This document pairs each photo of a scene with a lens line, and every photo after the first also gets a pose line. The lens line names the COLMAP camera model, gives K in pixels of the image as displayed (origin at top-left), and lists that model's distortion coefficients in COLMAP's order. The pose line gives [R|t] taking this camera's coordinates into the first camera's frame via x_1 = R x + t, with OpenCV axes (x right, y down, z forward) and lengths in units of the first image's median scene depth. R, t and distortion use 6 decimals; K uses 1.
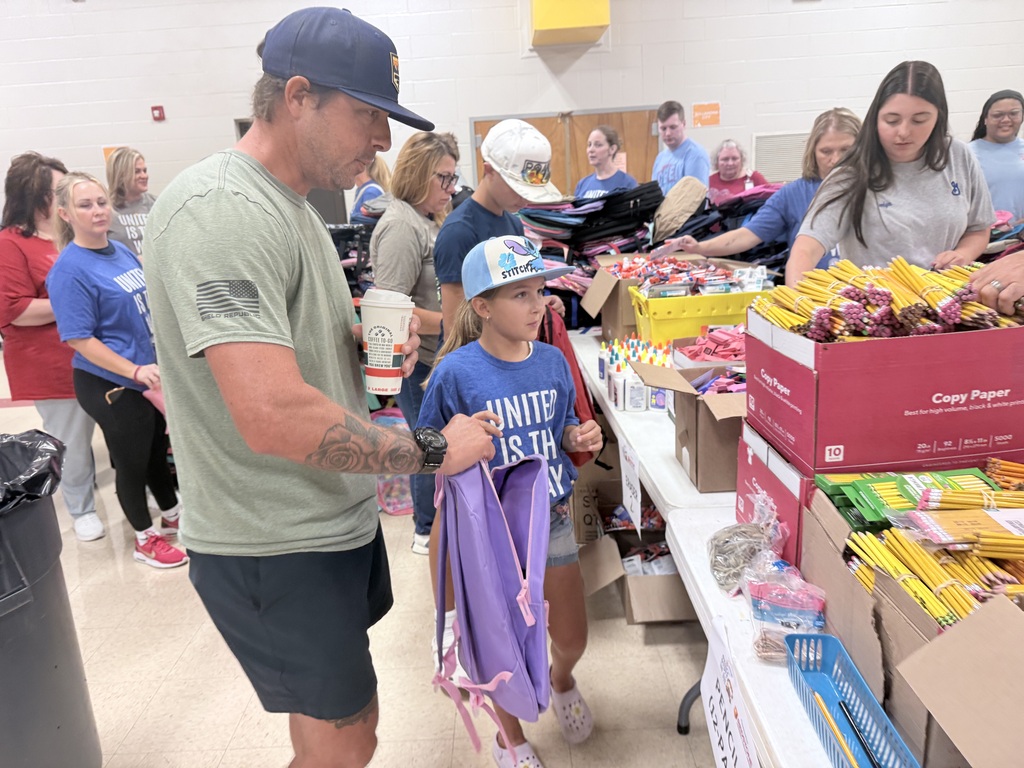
lens RADIAL K [[792.4, 0, 512.0], [0, 792.4, 384.0], [0, 0, 1]] dist [-0.067273, 0.001955]
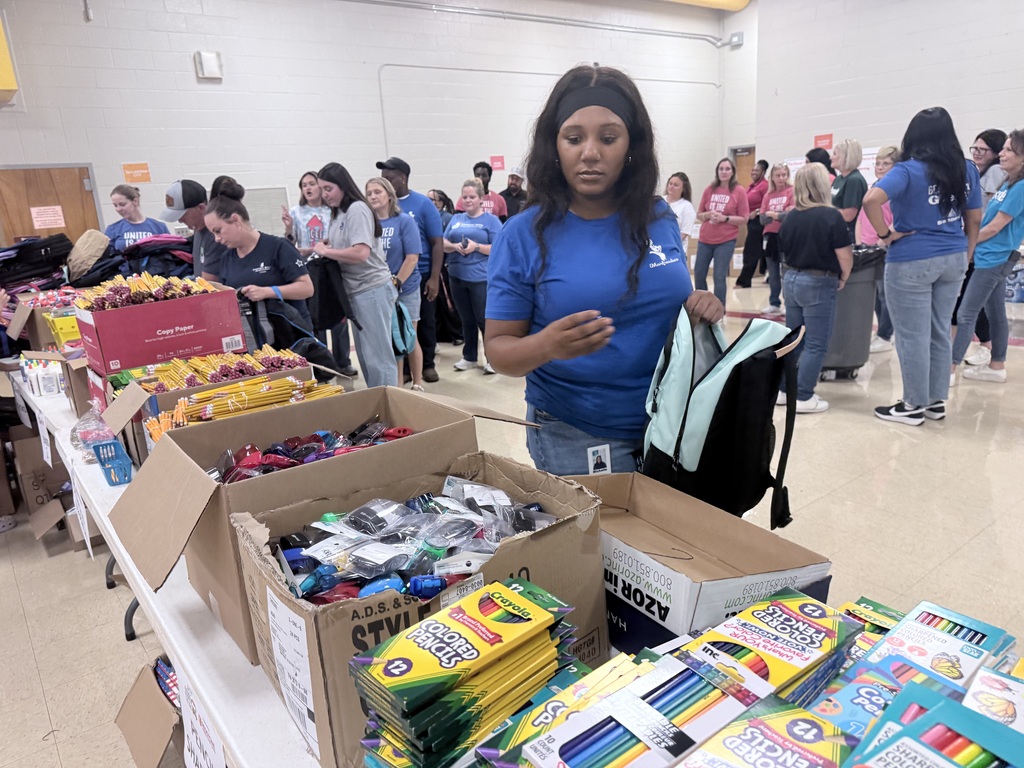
lens RADIAL K [[755.0, 0, 512.0], [0, 755.0, 384.0], [0, 0, 1]] dist [0.029336, 0.000513]
pose [[0.811204, -0.128941, 0.570371, 0.034399], [0.156912, 0.987613, 0.000100, 0.102103], [-0.563318, 0.089417, 0.821387, -0.424434]]
